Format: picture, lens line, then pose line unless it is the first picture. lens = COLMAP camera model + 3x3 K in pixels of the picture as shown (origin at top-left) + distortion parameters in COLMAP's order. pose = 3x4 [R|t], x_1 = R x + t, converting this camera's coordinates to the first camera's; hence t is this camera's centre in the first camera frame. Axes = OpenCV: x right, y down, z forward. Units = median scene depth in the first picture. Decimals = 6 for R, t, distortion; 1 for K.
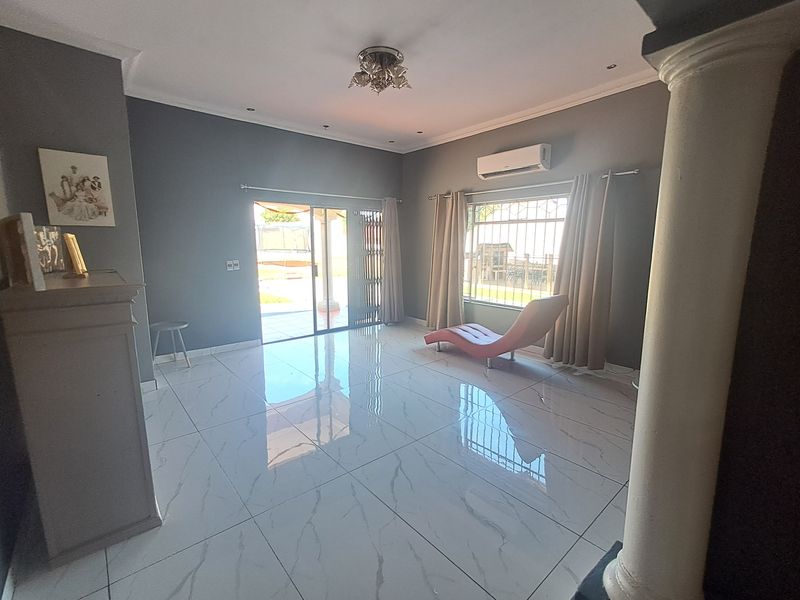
lens RADIAL K [[364.3, 0, 400.3], [0, 364.3, 298.8], [0, 0, 1]] dist [-0.001631, 0.000070]
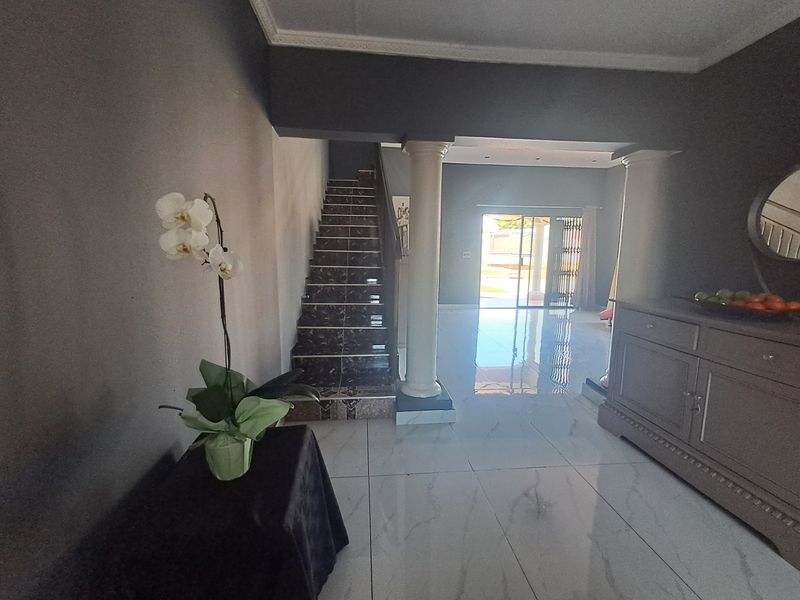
lens RADIAL K [[364.3, 0, 401.1], [0, 364.3, 300.6], [0, 0, 1]] dist [-0.001631, 0.000070]
pose [[0.821546, 0.090057, -0.562985, 0.167320], [-0.098039, 0.995052, 0.016107, 0.083315], [0.561650, 0.041962, 0.826310, -0.358936]]
